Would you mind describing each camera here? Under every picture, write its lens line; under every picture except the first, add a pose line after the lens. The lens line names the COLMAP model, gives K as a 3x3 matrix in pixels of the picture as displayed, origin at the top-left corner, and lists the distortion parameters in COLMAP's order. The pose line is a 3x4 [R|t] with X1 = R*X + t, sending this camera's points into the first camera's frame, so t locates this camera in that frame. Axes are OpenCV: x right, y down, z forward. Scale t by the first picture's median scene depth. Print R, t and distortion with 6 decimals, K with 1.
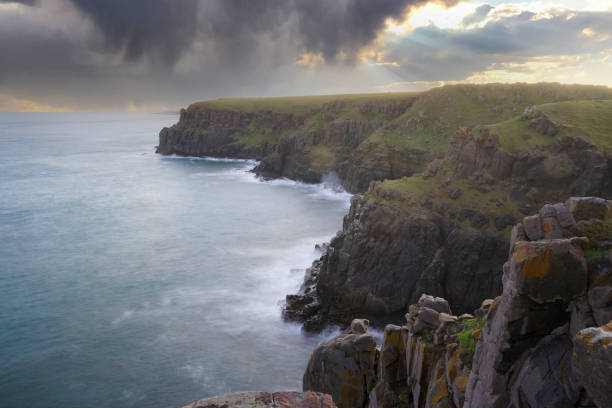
lens RADIAL K [[525.9, 0, 306.0], [0, 525.9, 204.0], [0, 0, 1]] dist [-0.008167, -0.000065]
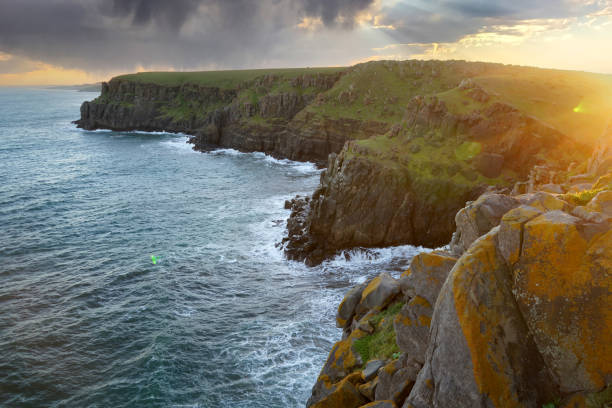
lens RADIAL K [[525.9, 0, 306.0], [0, 525.9, 204.0], [0, 0, 1]] dist [-0.008167, -0.000065]
pose [[0.978942, -0.042134, 0.199743, -0.164524], [0.033214, 0.998305, 0.047799, 0.030796], [-0.201419, -0.040158, 0.978682, -0.127616]]
